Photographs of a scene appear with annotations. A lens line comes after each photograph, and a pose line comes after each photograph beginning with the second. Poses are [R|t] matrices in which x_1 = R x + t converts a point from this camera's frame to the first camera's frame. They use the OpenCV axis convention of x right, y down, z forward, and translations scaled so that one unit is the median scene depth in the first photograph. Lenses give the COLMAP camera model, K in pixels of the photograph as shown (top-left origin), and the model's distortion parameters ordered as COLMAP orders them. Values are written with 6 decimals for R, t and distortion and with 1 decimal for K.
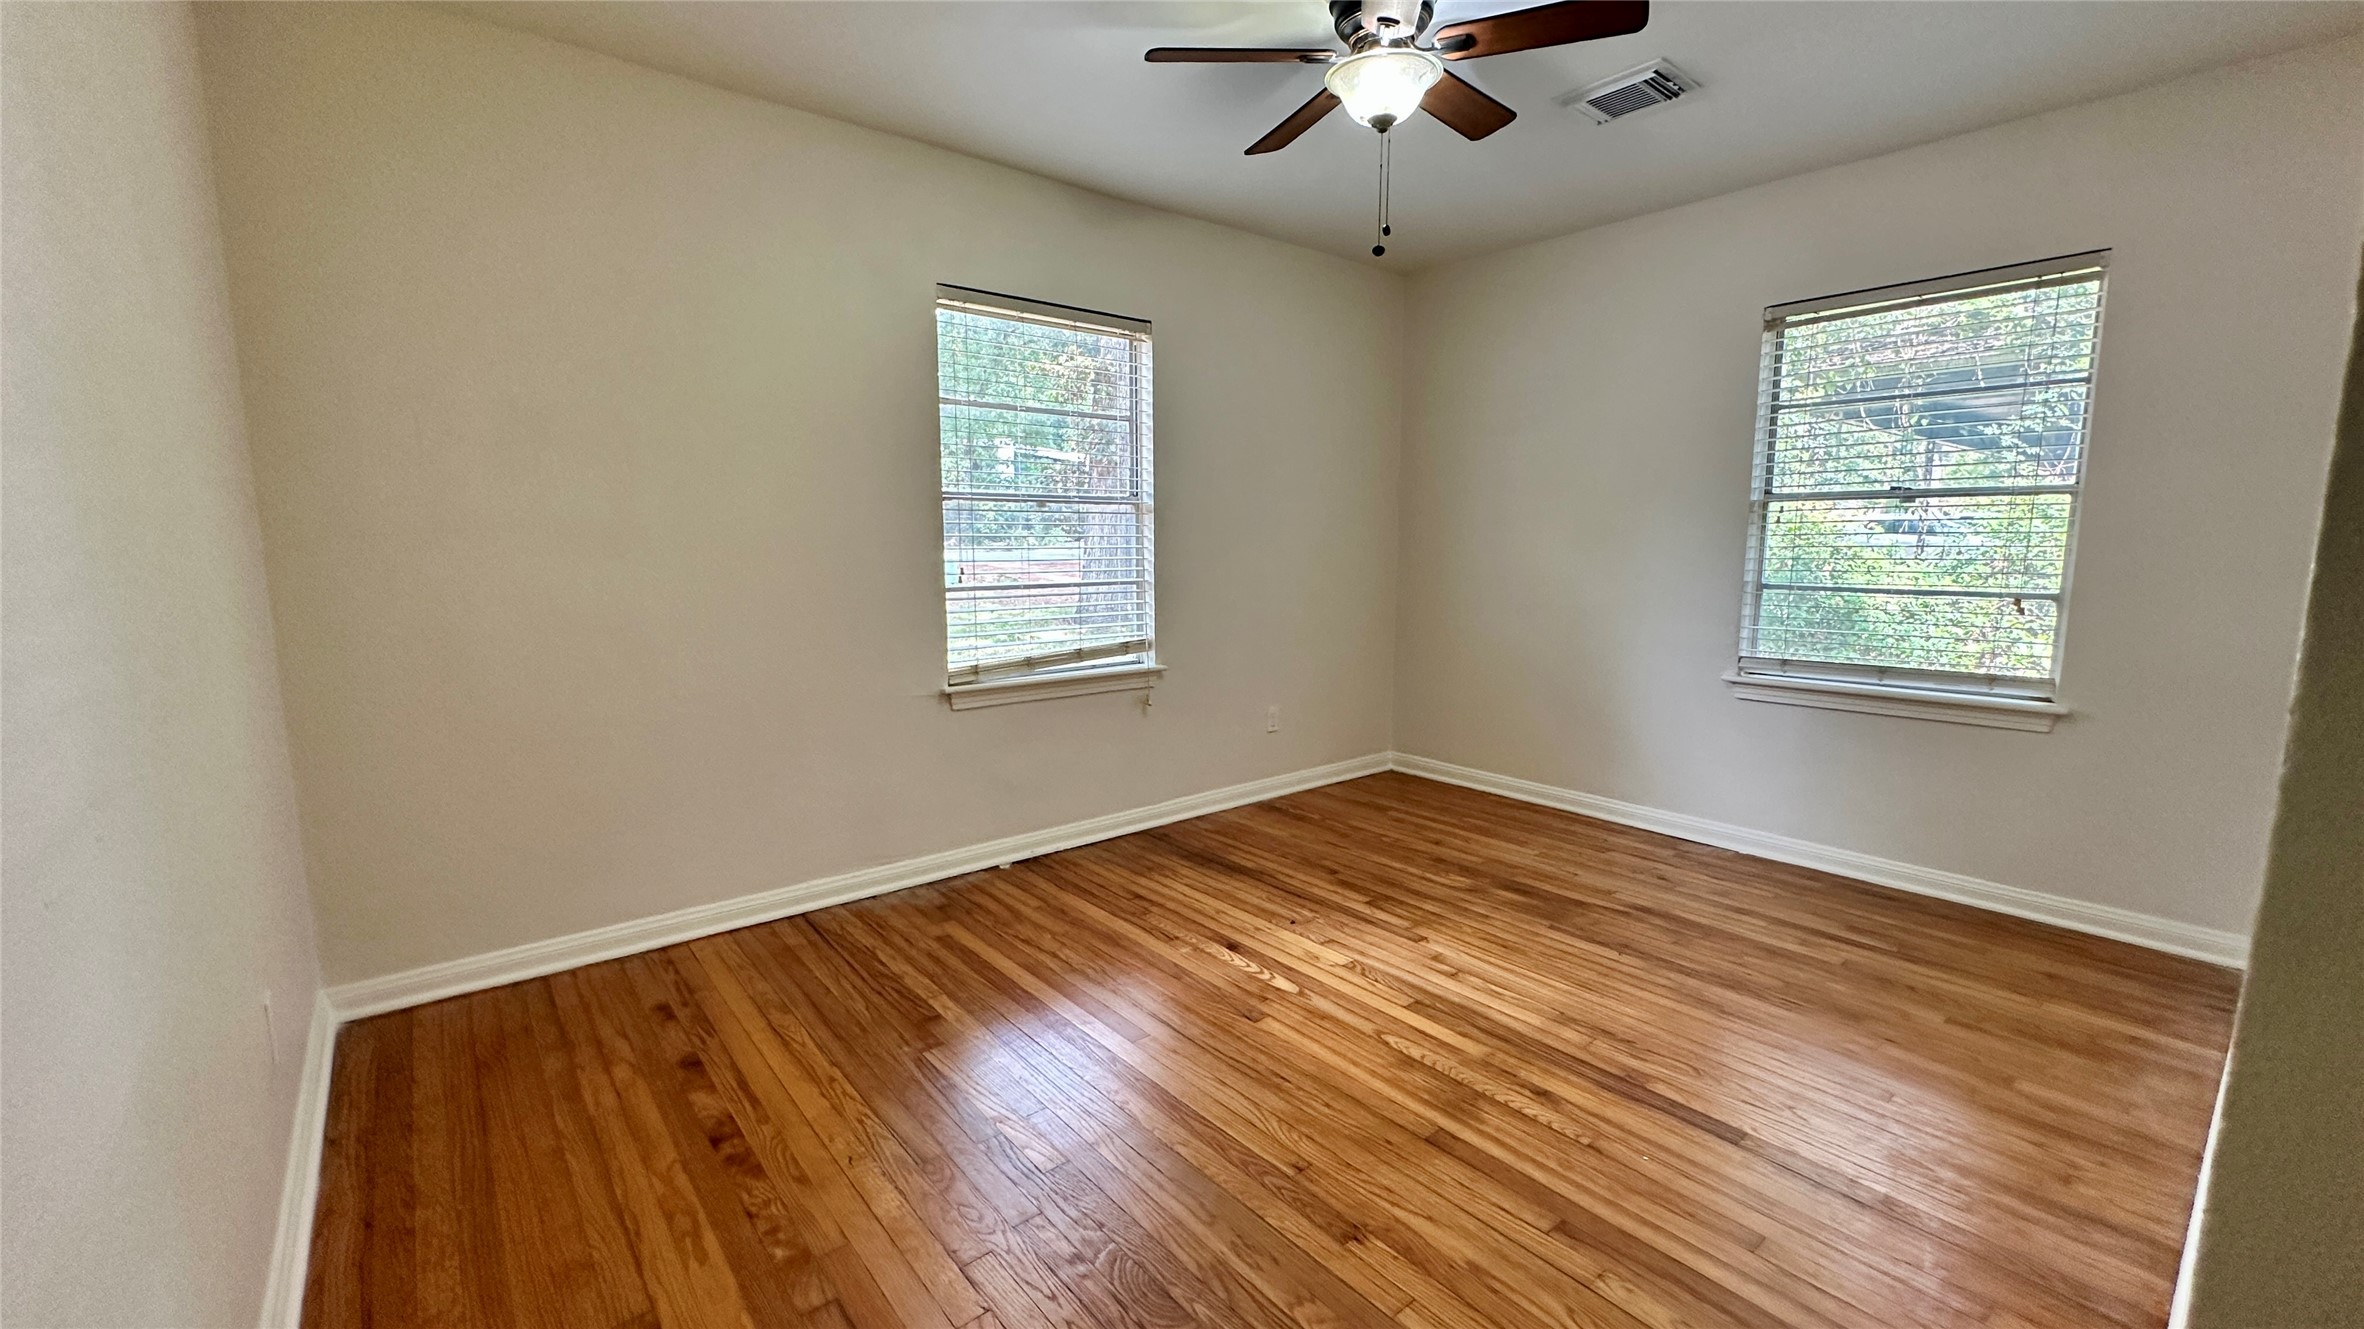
lens RADIAL K [[946.2, 0, 1178.4], [0, 946.2, 664.5], [0, 0, 1]] dist [-0.000820, 0.000198]
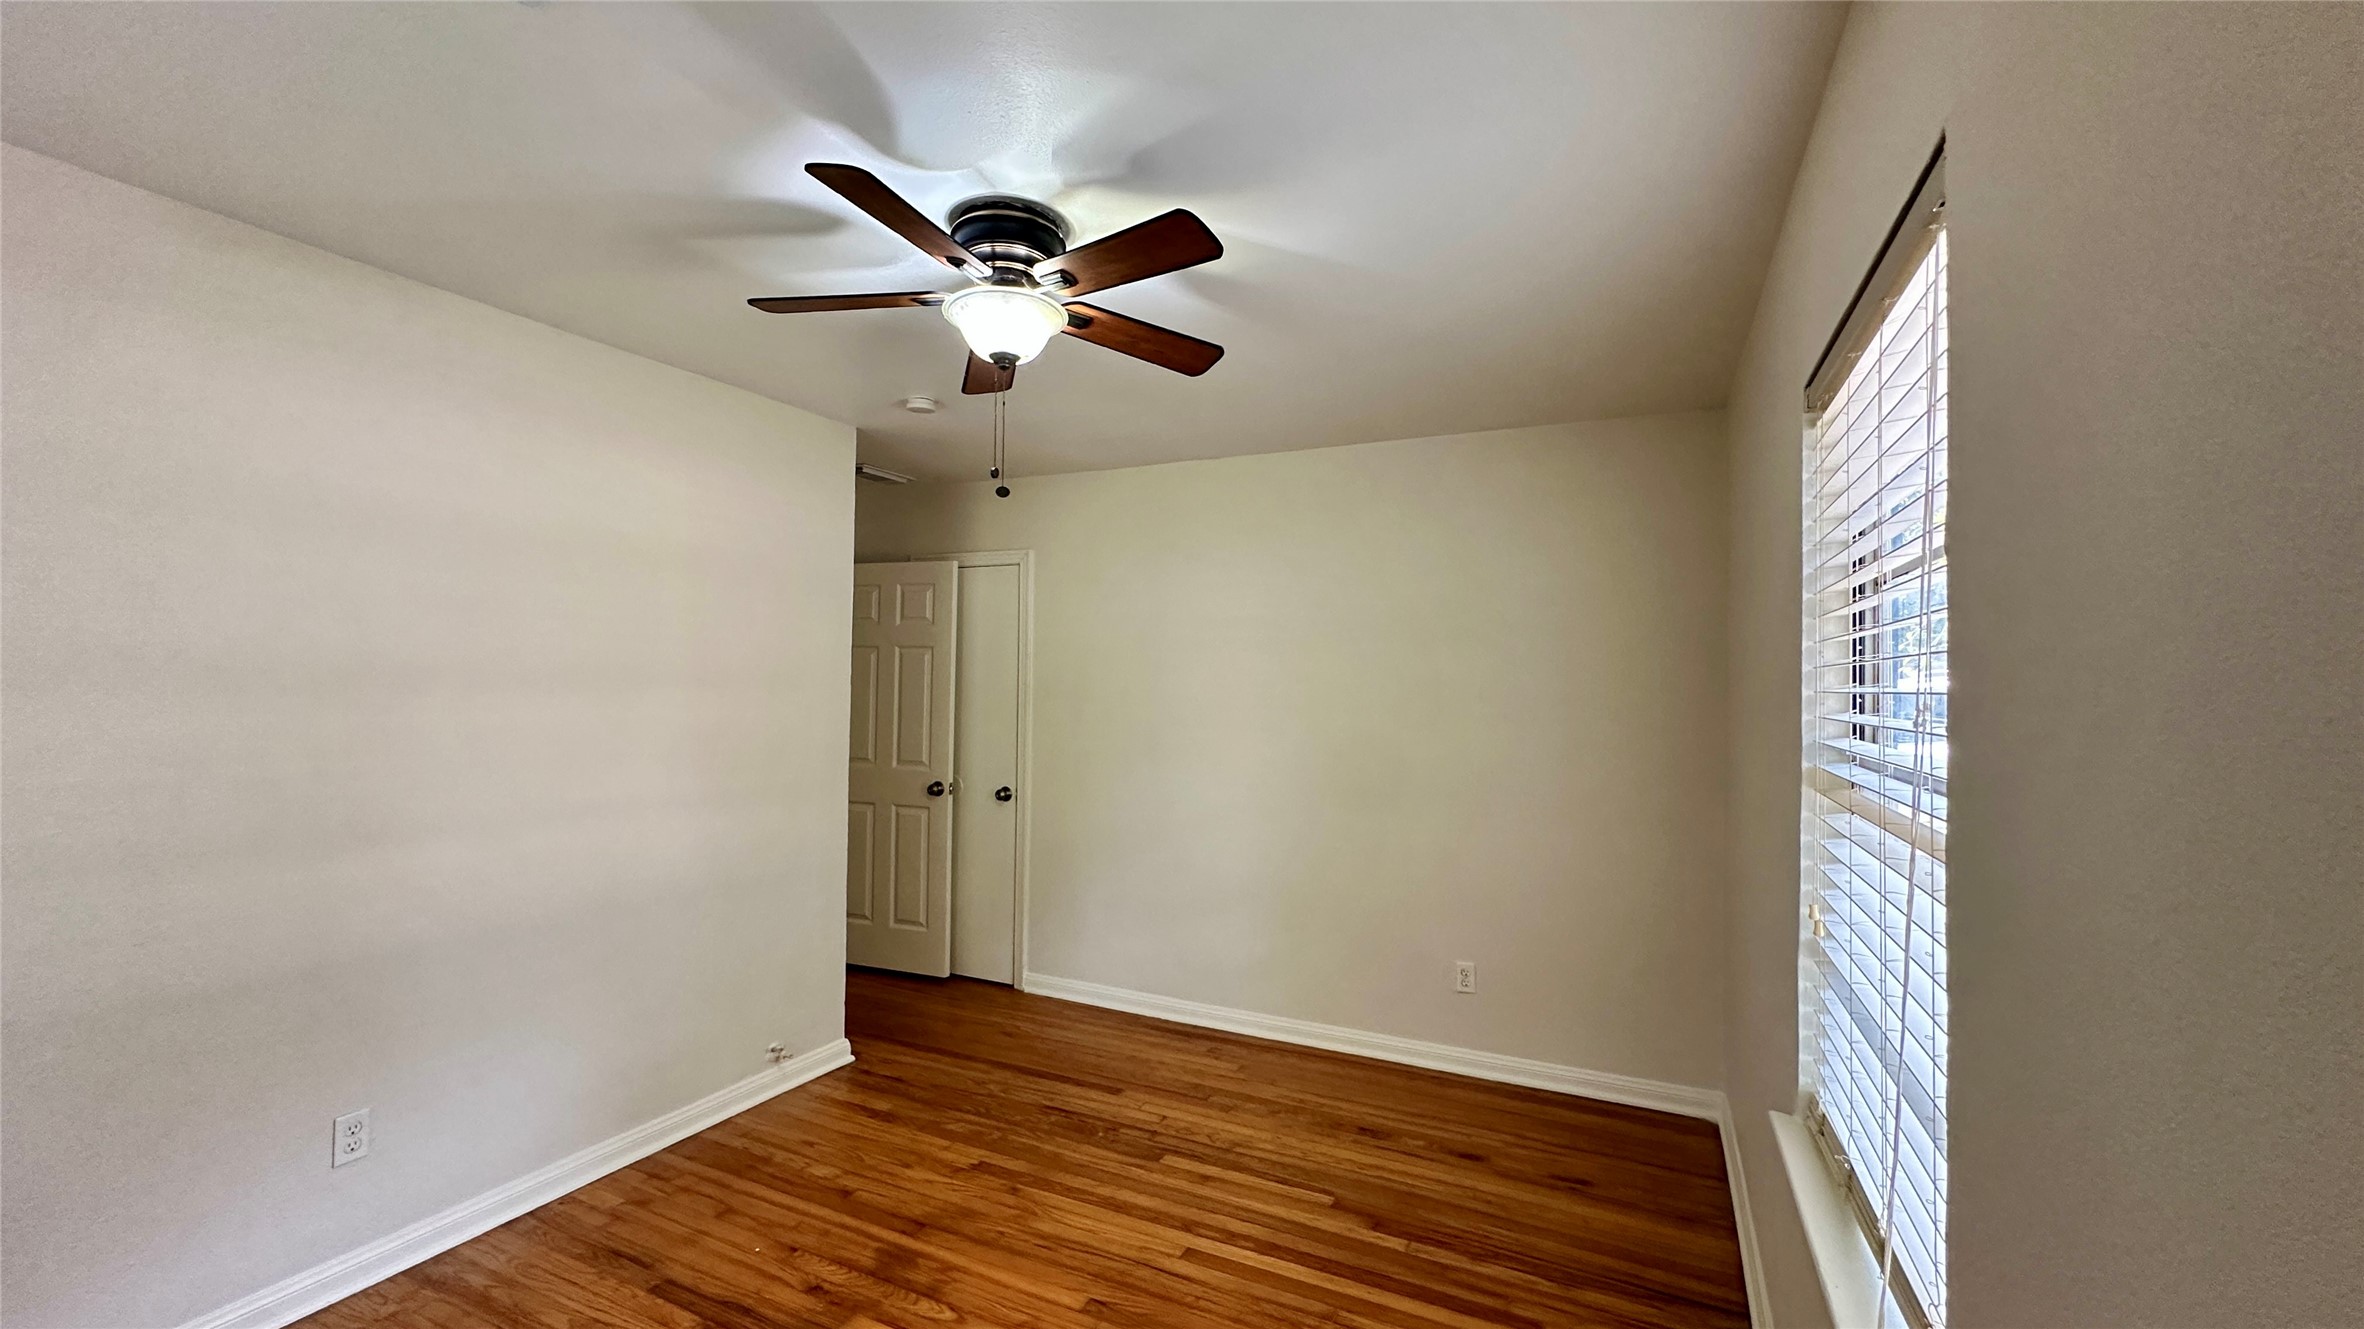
lens RADIAL K [[946.2, 0, 1178.4], [0, 946.2, 664.5], [0, 0, 1]] dist [-0.000820, 0.000198]
pose [[-0.908180, -0.022246, -0.417988, 0.481580], [-0.069011, 0.992879, 0.097100, -0.414748], [0.412851, 0.117030, -0.903249, 2.124666]]
